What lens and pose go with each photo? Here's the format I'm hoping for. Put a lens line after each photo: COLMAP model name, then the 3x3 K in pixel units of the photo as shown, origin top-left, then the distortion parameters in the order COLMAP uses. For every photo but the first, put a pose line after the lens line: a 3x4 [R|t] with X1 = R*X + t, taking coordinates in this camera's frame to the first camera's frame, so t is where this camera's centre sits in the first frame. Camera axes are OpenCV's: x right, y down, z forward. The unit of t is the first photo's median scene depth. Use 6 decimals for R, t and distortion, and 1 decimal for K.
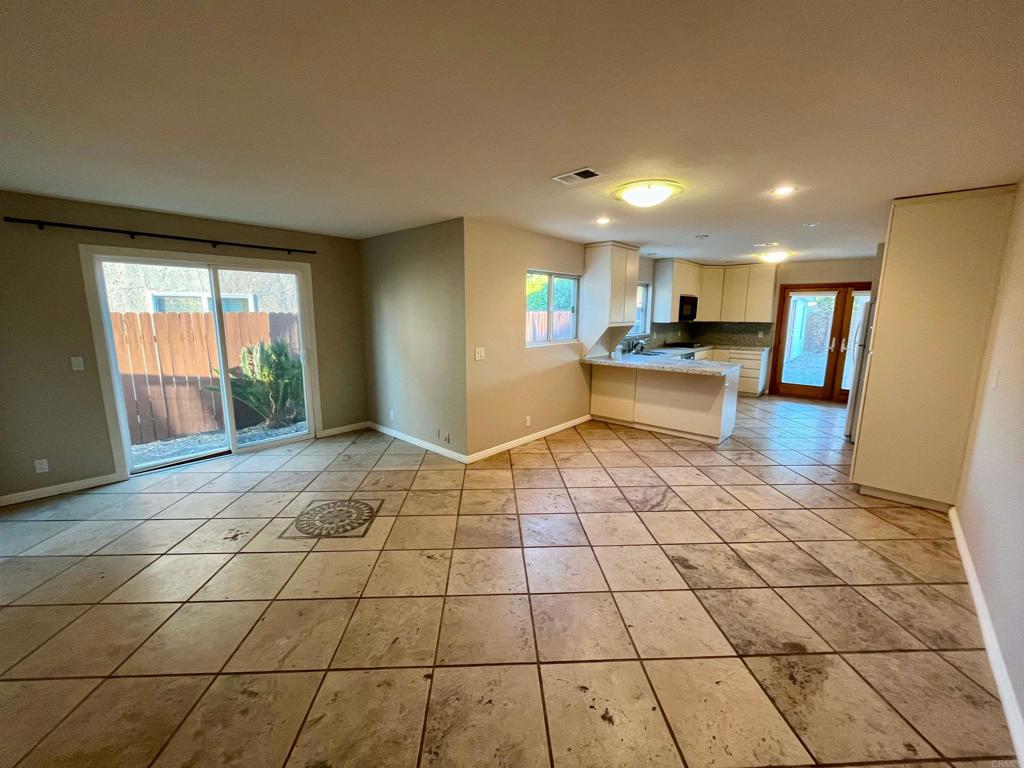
lens RADIAL K [[414.2, 0, 508.6], [0, 414.2, 385.5], [0, 0, 1]] dist [-0.002981, 0.000342]
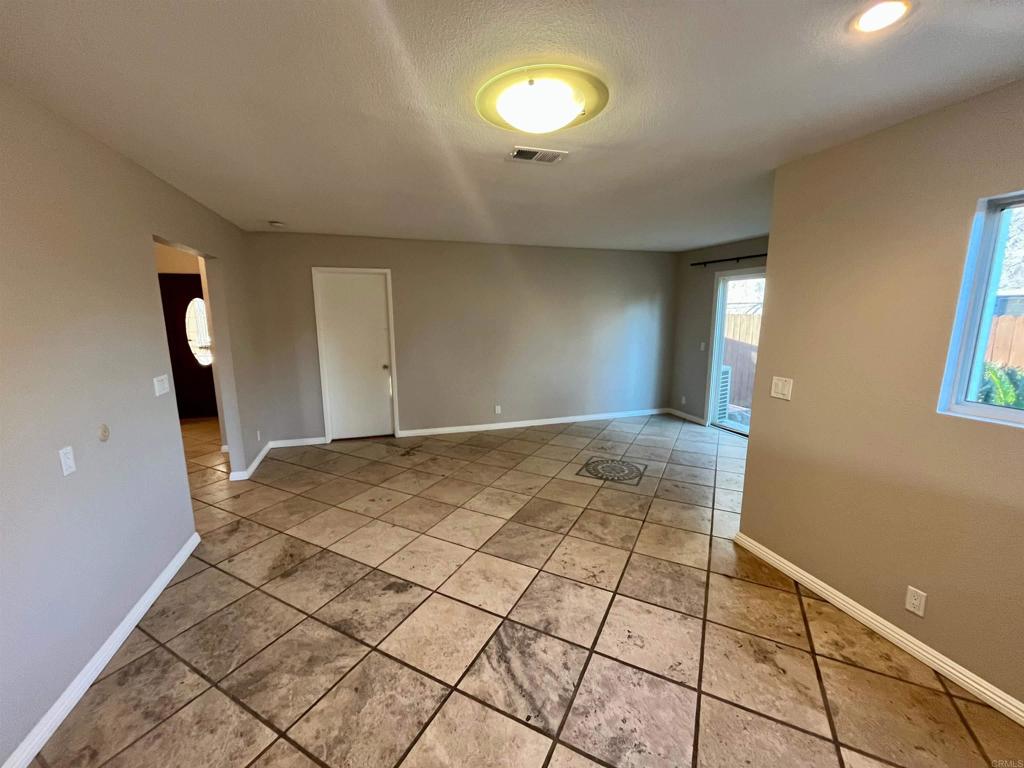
lens RADIAL K [[414.2, 0, 508.6], [0, 414.2, 385.5], [0, 0, 1]] dist [-0.002981, 0.000342]
pose [[-0.504043, 0.149158, -0.850701, 0.569859], [-0.151645, 0.954389, 0.257188, -0.156607], [0.850262, 0.258638, -0.458434, 0.849055]]
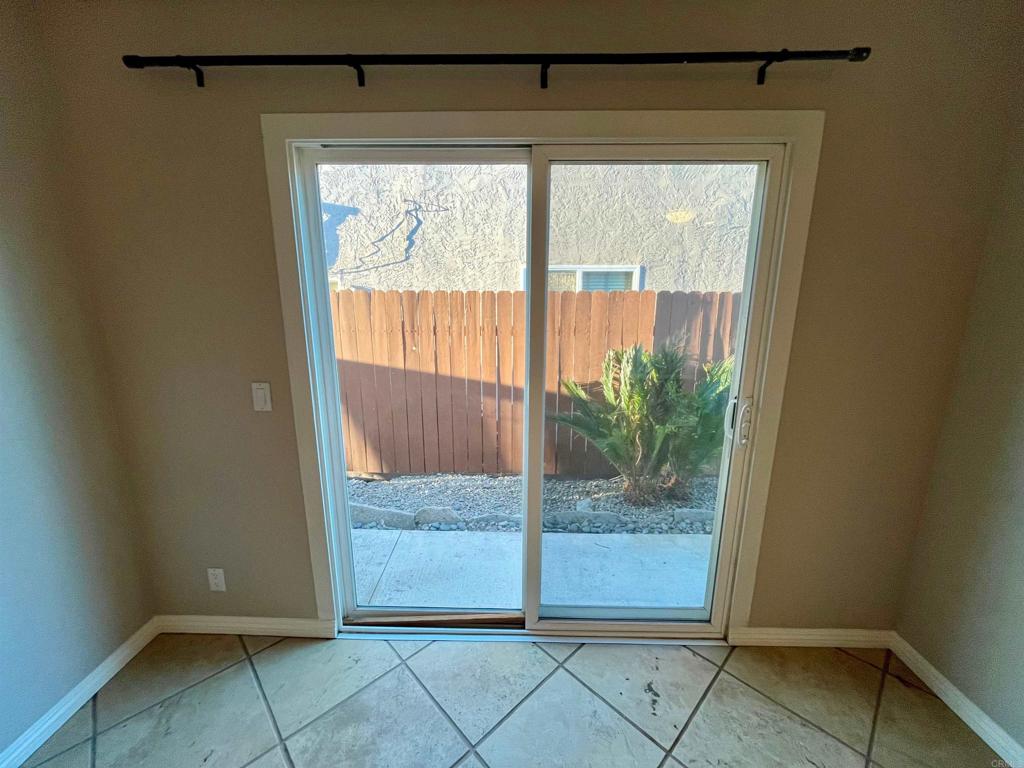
lens RADIAL K [[414.2, 0, 508.6], [0, 414.2, 385.5], [0, 0, 1]] dist [-0.002981, 0.000342]
pose [[0.657489, 0.159573, -0.736373, -0.391129], [-0.129688, 0.986698, 0.098024, -0.109621], [0.742219, 0.031049, 0.669438, 0.666540]]
